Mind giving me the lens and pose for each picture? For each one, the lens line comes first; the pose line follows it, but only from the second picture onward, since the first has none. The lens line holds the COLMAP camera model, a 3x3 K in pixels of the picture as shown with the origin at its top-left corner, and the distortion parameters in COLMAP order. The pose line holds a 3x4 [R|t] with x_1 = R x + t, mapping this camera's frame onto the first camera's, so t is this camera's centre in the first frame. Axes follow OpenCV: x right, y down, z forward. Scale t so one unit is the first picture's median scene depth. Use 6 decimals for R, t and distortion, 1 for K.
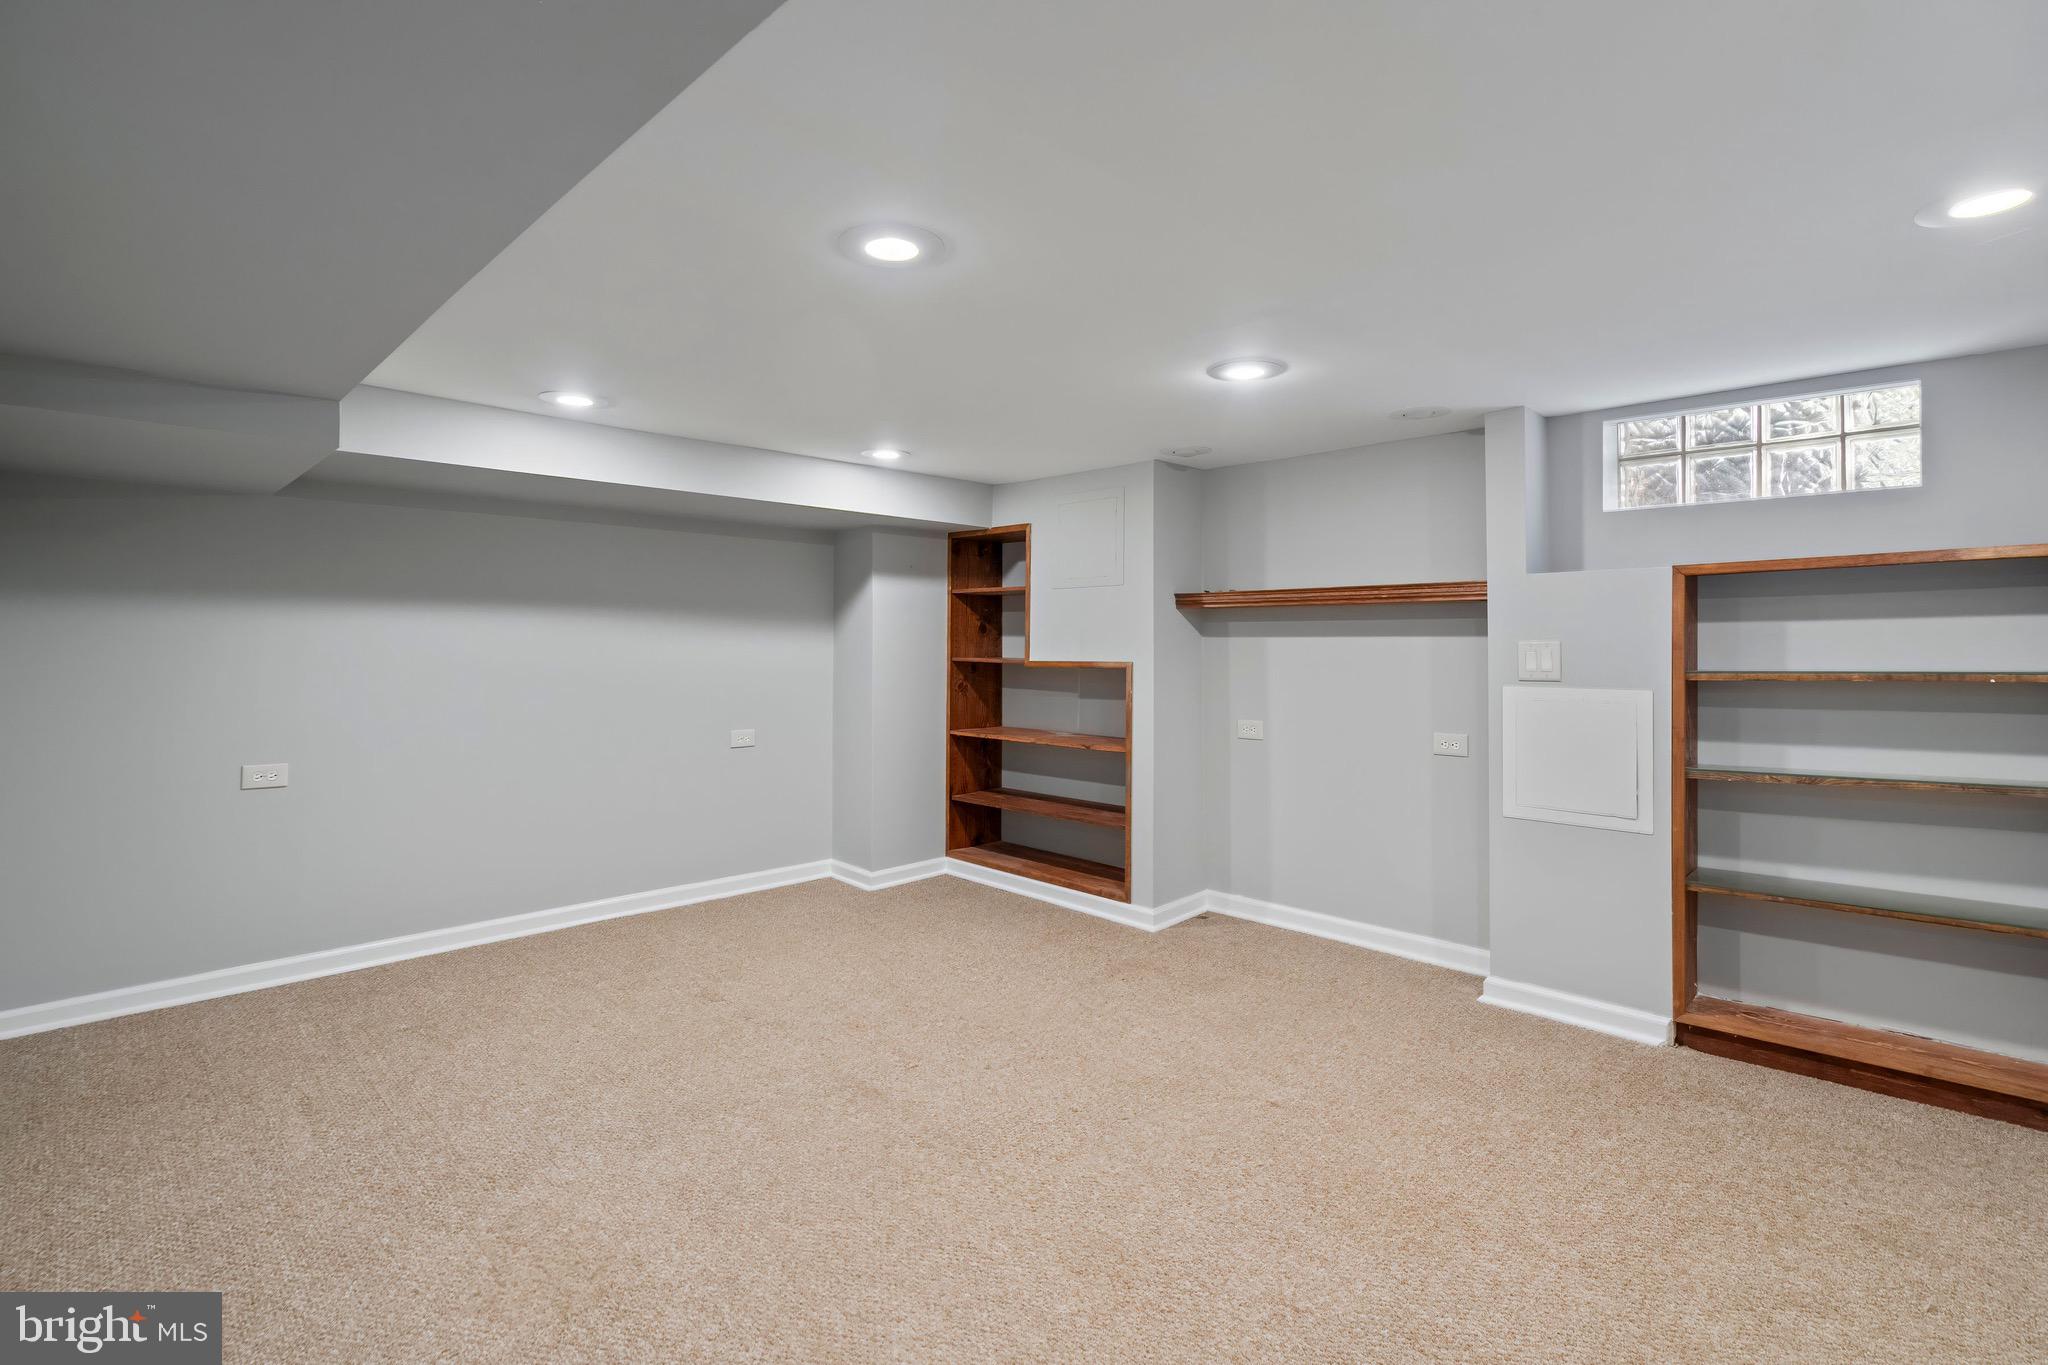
lens RADIAL K [[961.6, 0, 1052.8], [0, 961.6, 630.7], [0, 0, 1]] dist [-0.003405, 0.000489]
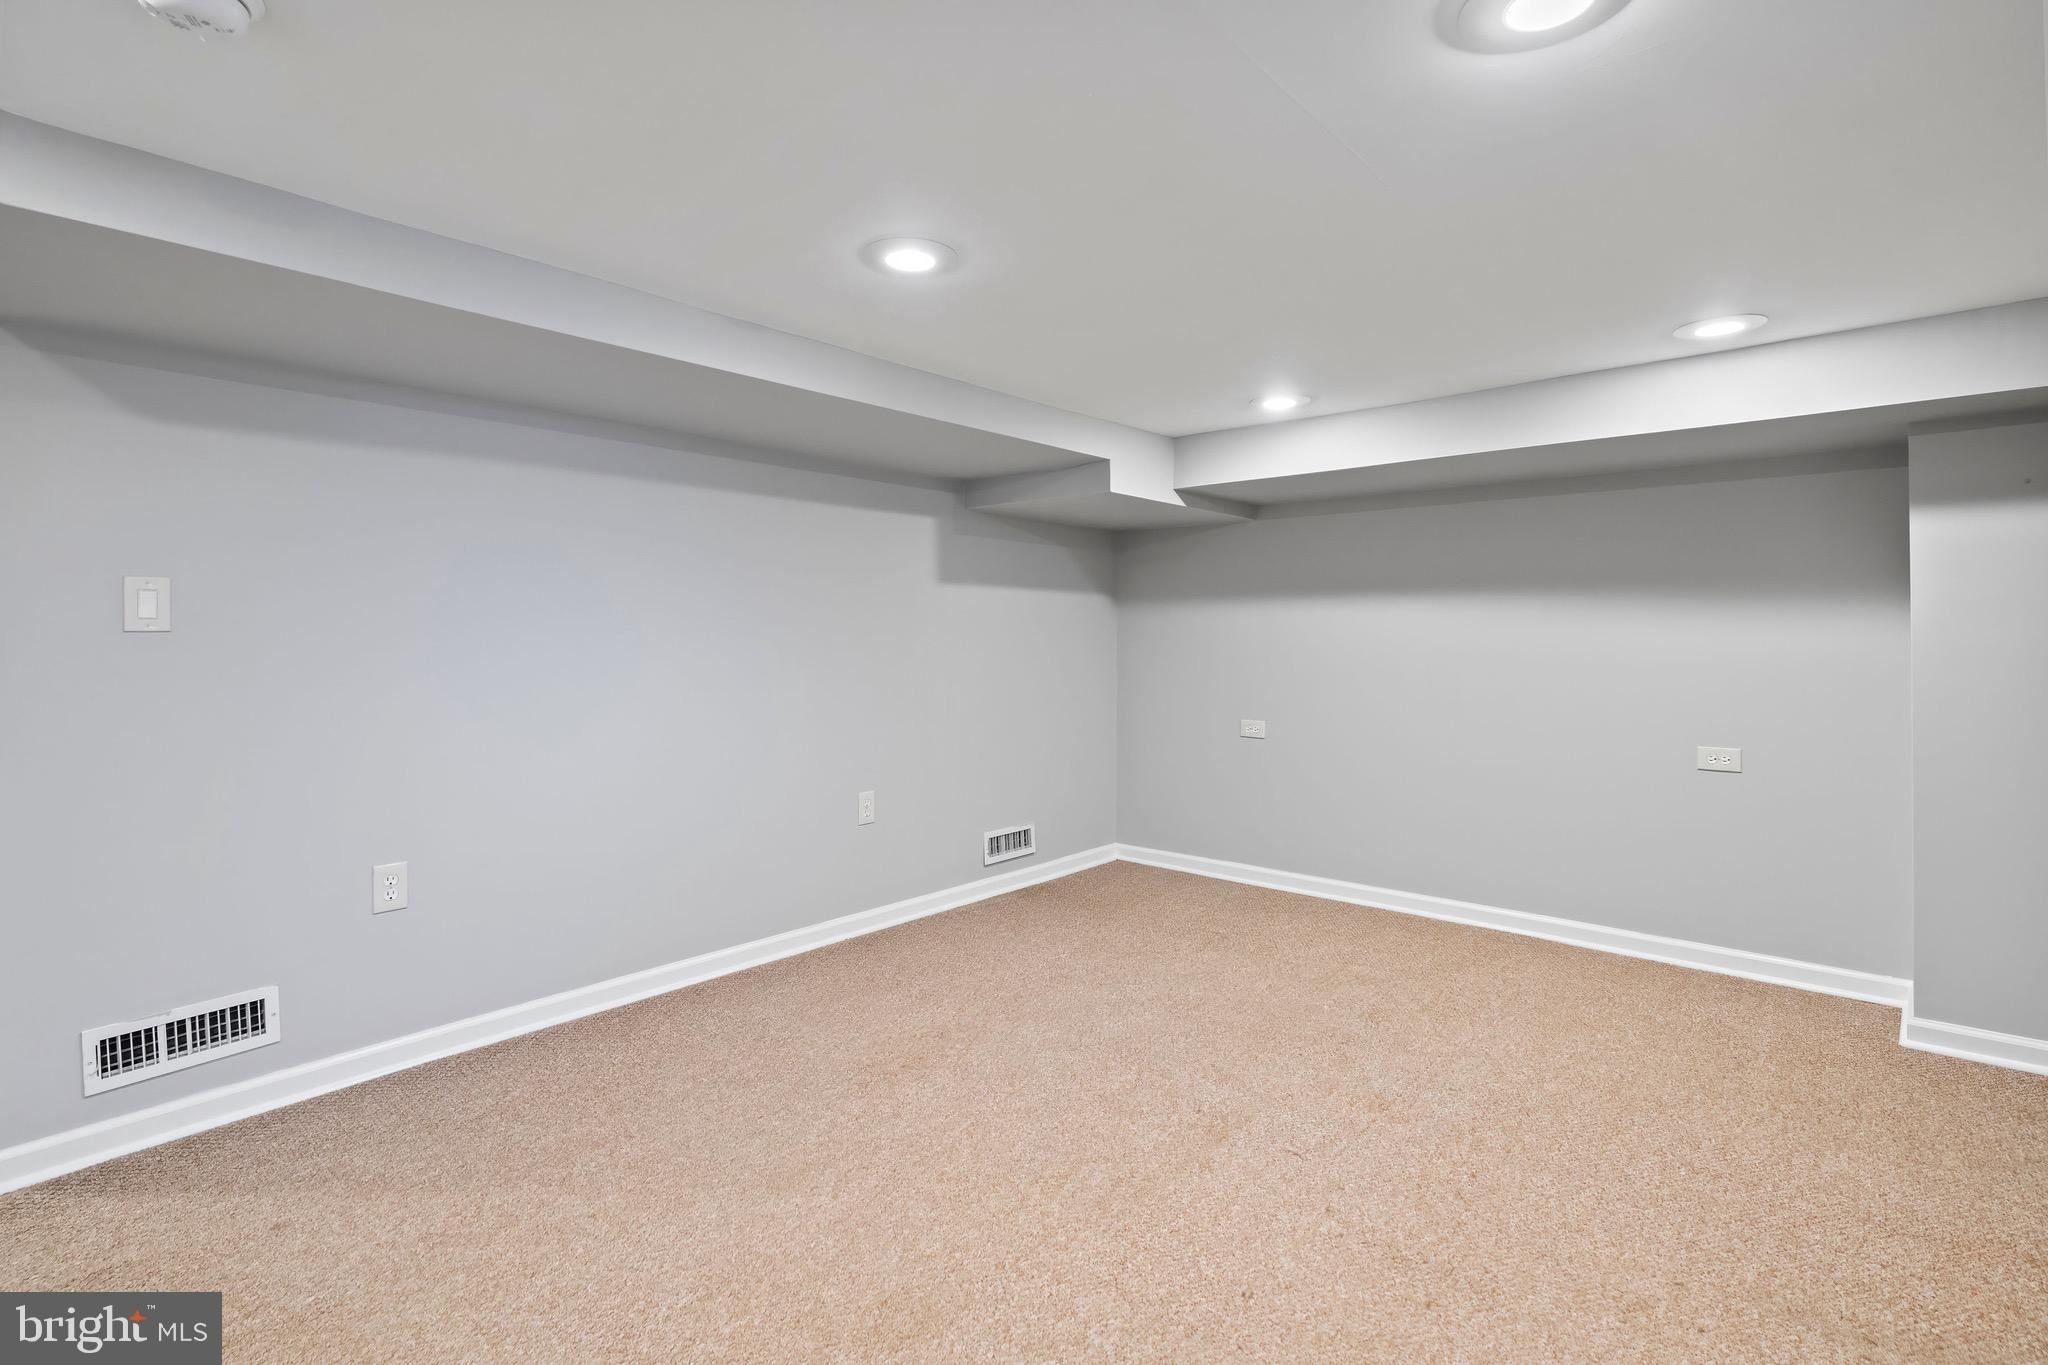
lens RADIAL K [[977.1, 0, 1029.6], [0, 977.1, 641.2], [0, 0, 1]] dist [-0.003189, -0.000172]
pose [[0.042832, -0.000101, -0.999082, 0.604126], [0.012427, 0.999923, 0.000431, 0.024485], [0.999005, -0.012435, 0.042830, 0.694775]]
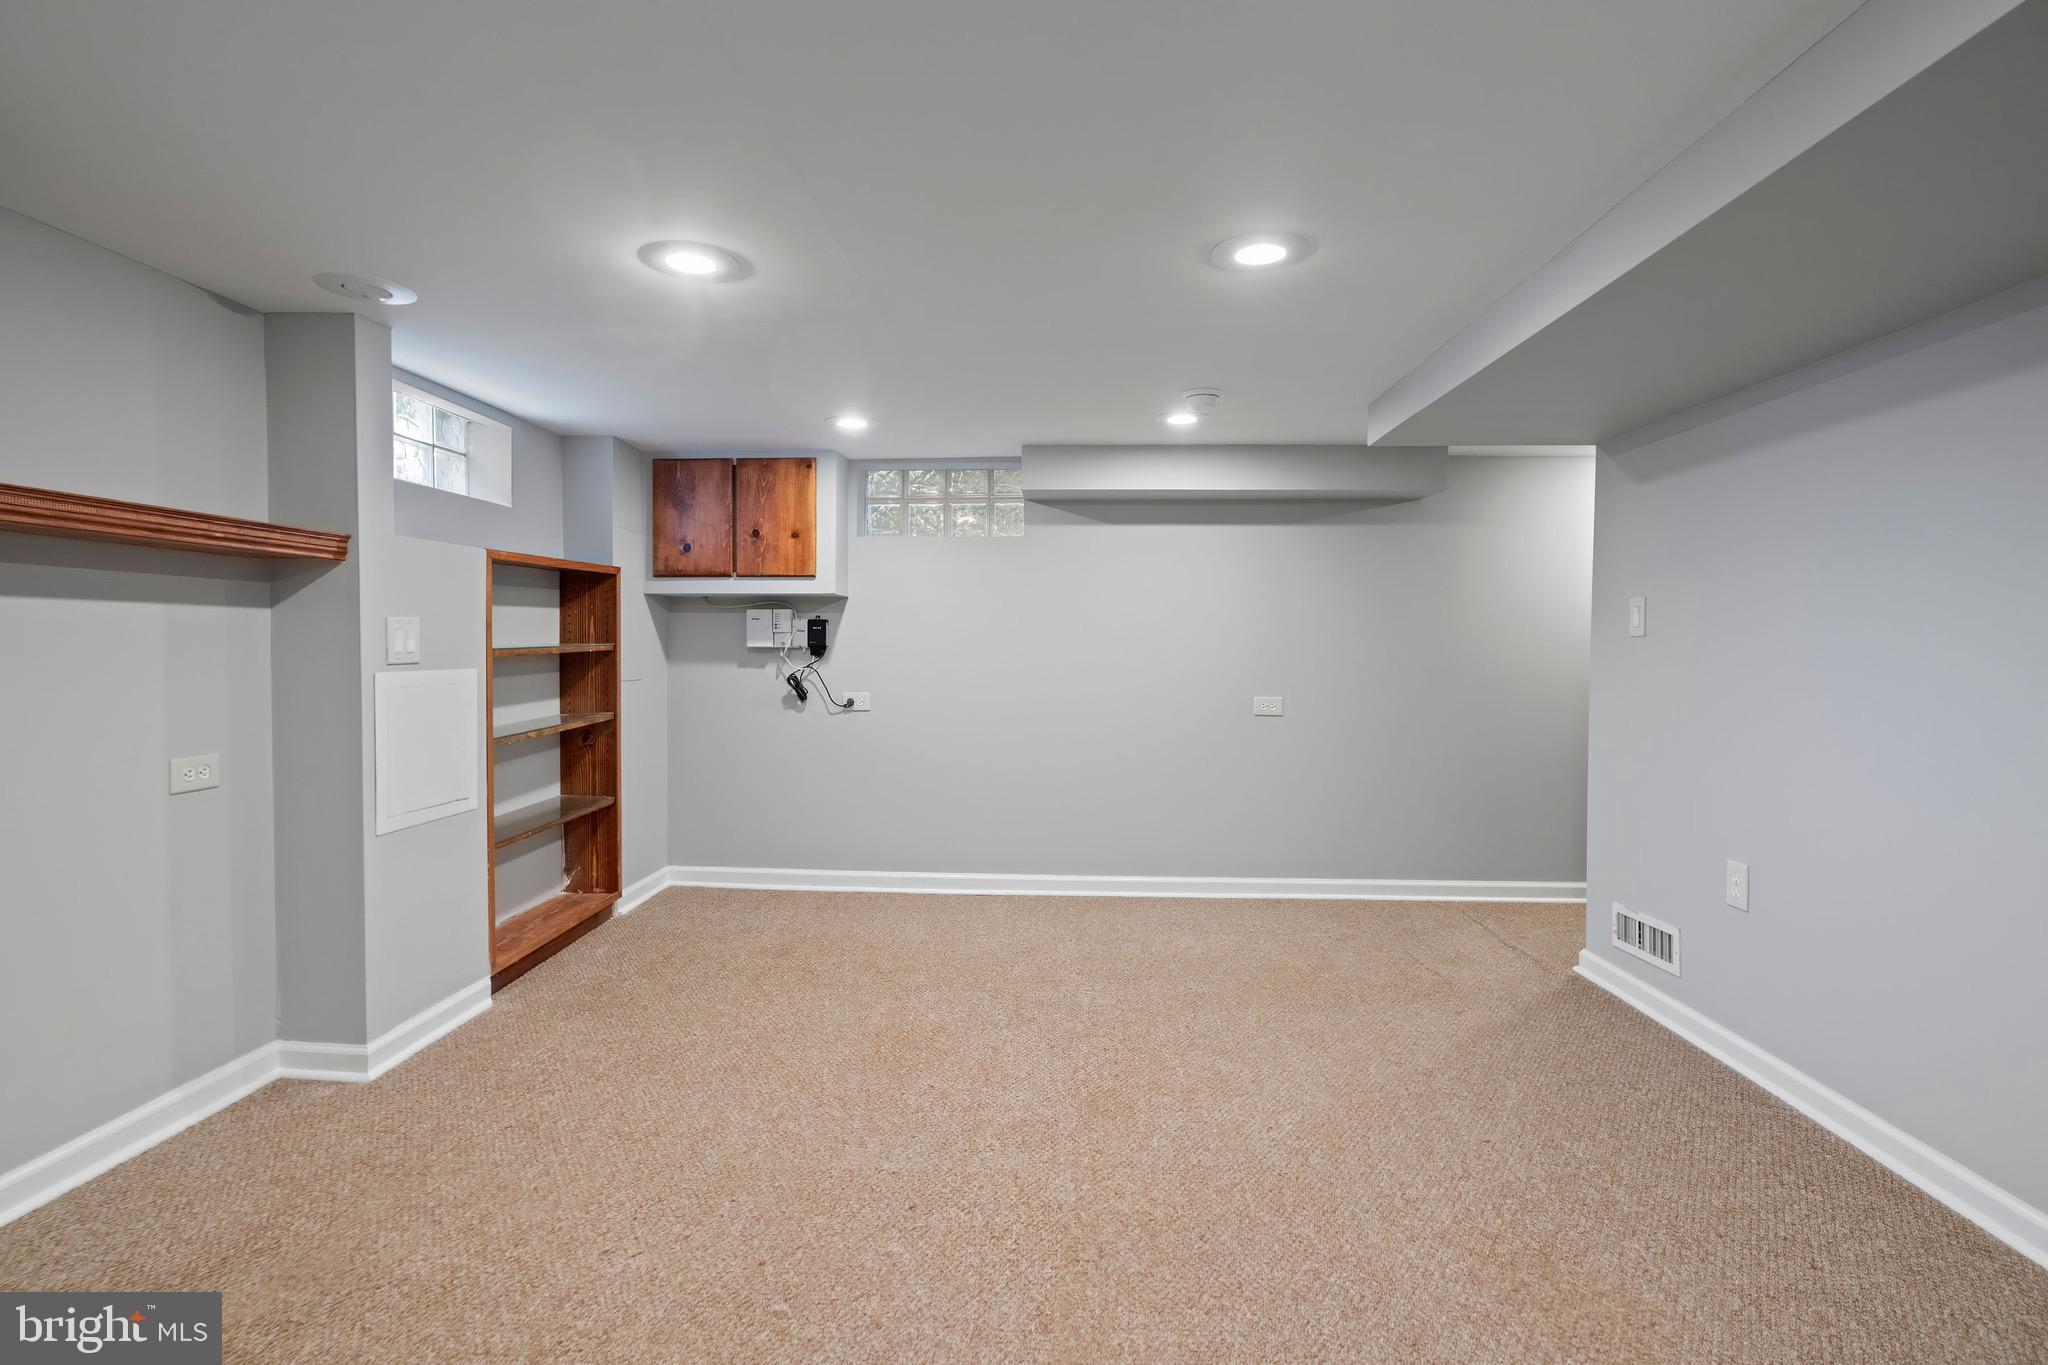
lens RADIAL K [[941.9, 0, 1026.0], [0, 941.9, 671.5], [0, 0, 1]] dist [-0.000356, 0.000609]
pose [[-0.656189, -0.026825, 0.754120, -0.517026], [-0.015355, 0.999636, 0.022197, 0.033699], [-0.754441, 0.002986, -0.656361, 1.216642]]
